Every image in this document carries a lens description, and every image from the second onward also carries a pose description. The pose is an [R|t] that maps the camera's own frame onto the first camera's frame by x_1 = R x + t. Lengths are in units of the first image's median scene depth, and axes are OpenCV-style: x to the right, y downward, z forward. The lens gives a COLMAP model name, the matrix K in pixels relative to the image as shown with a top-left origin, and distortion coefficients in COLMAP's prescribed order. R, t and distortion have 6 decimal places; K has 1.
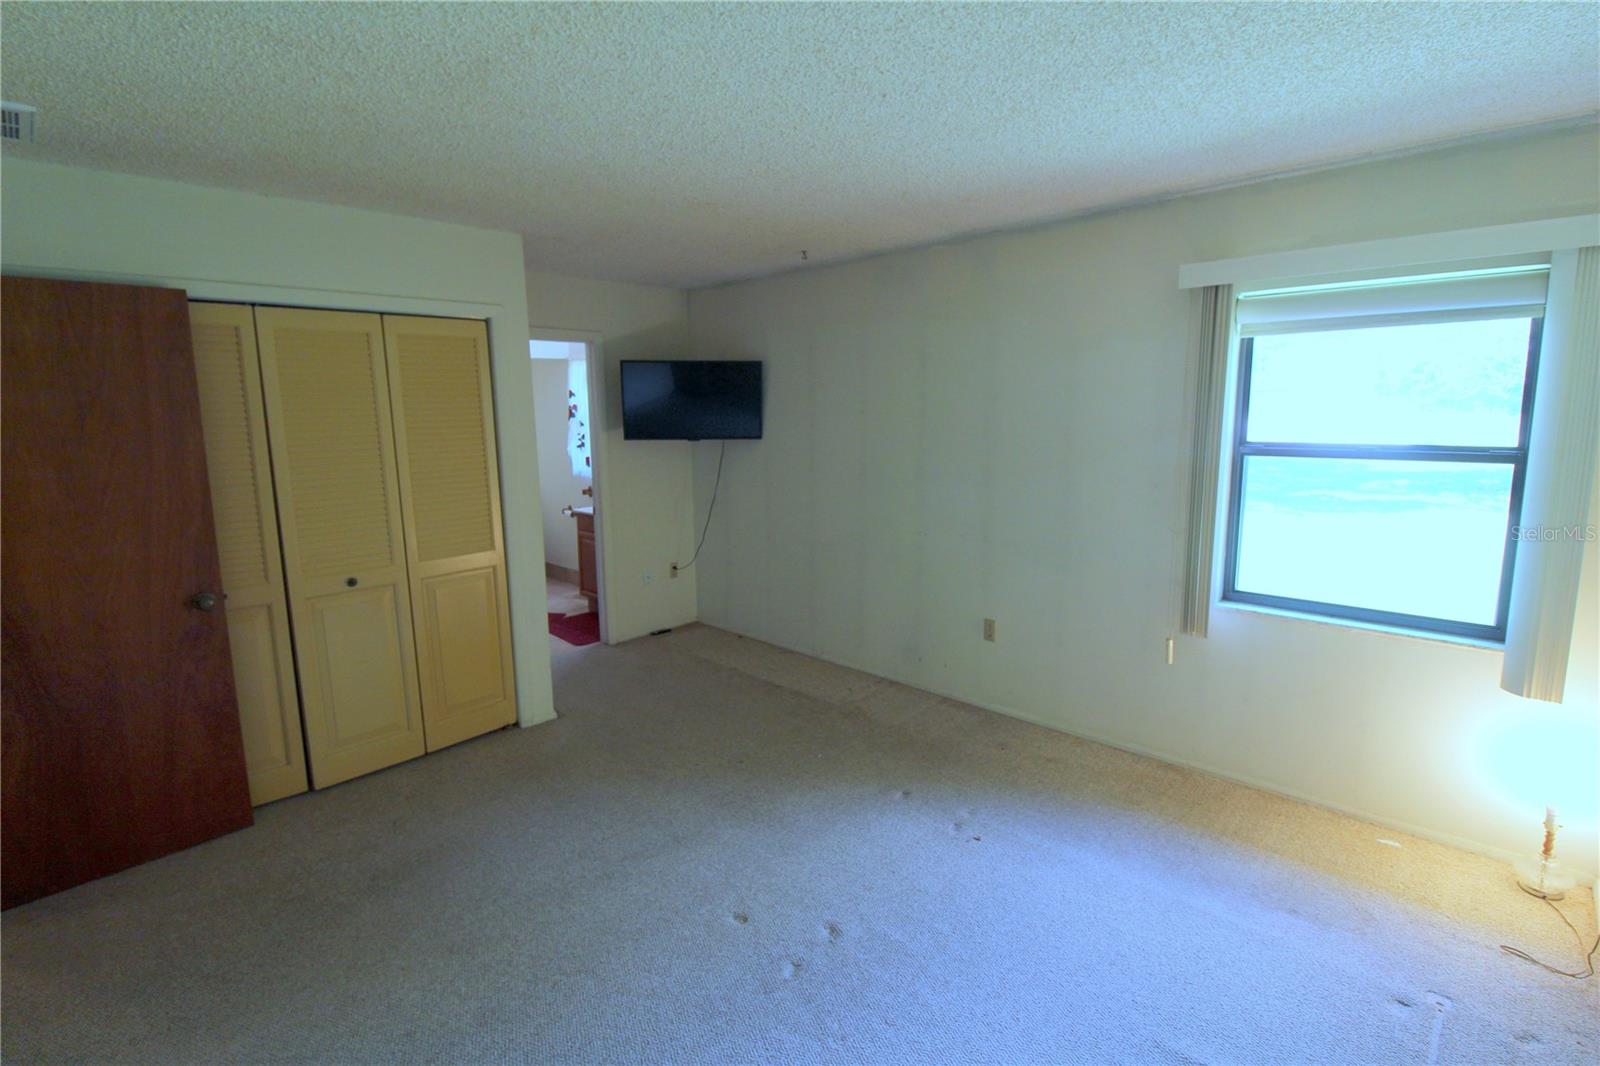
lens RADIAL K [[735.4, 0, 796.9], [0, 735.4, 522.2], [0, 0, 1]] dist [-0.004198, -0.011394]
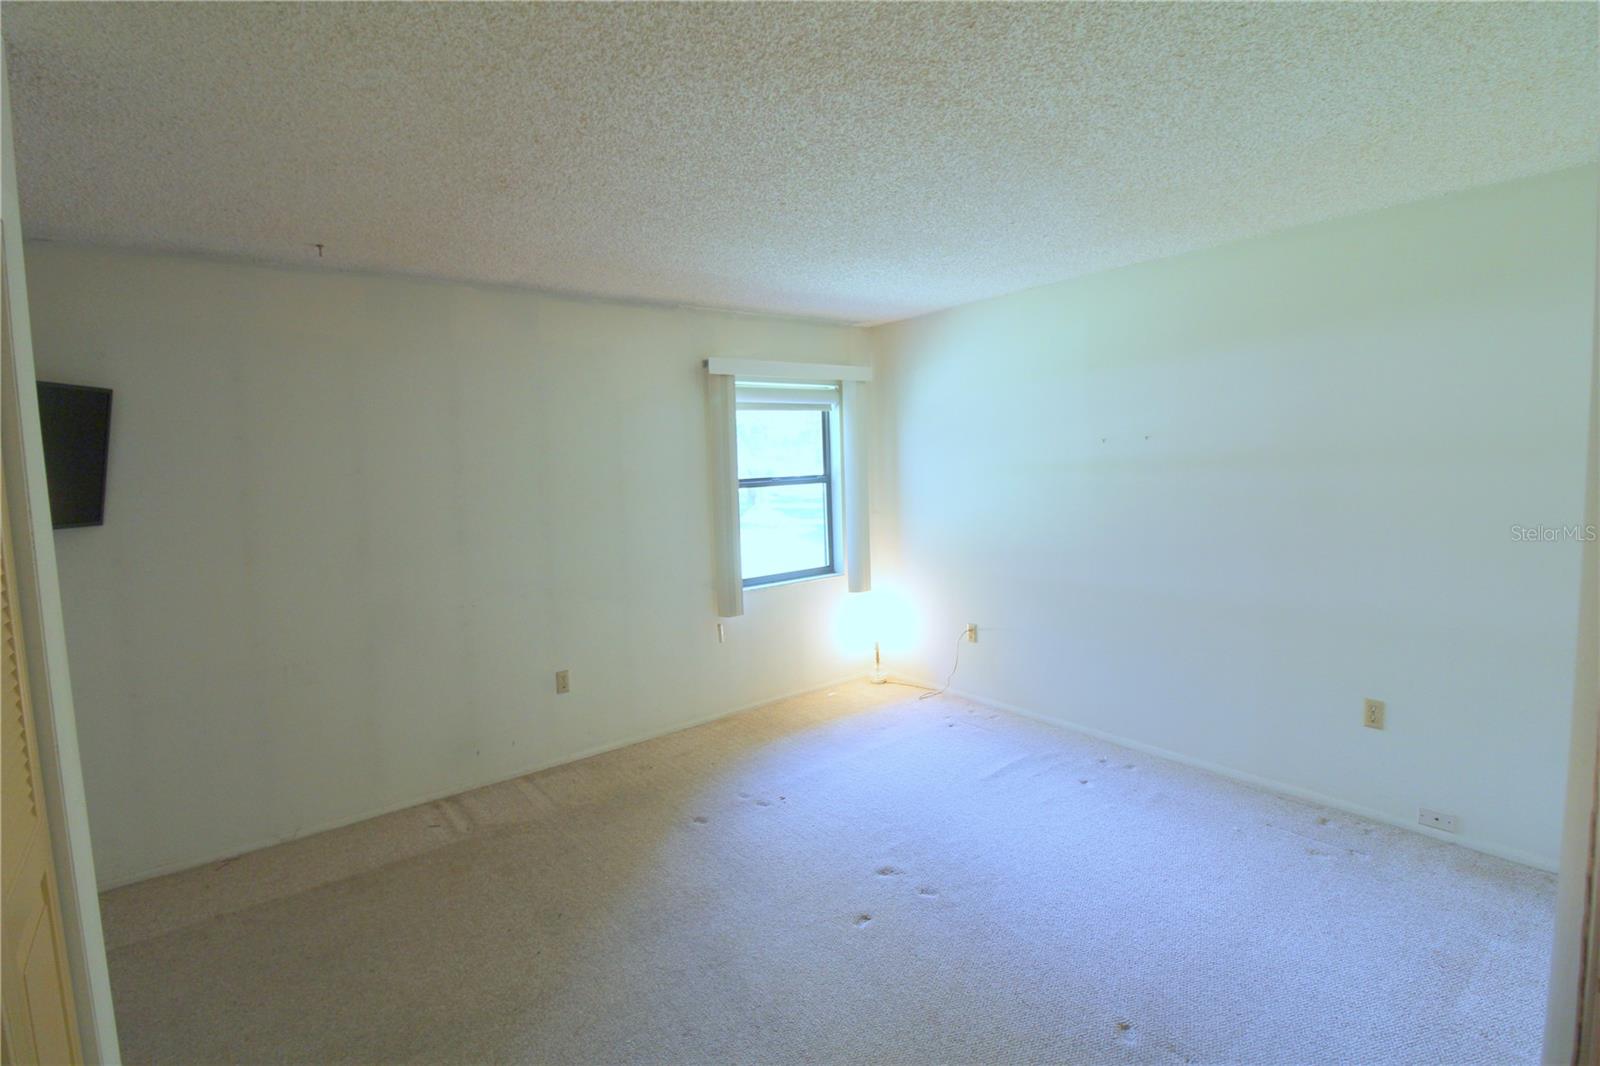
lens RADIAL K [[735.4, 0, 797.9], [0, 735.4, 530.3], [0, 0, 1]] dist [-0.004198, -0.011394]
pose [[0.138253, -0.086092, 0.986648, -0.603435], [0.182925, 0.981295, 0.059993, -0.051509], [-0.973357, 0.172188, 0.151415, 0.463187]]
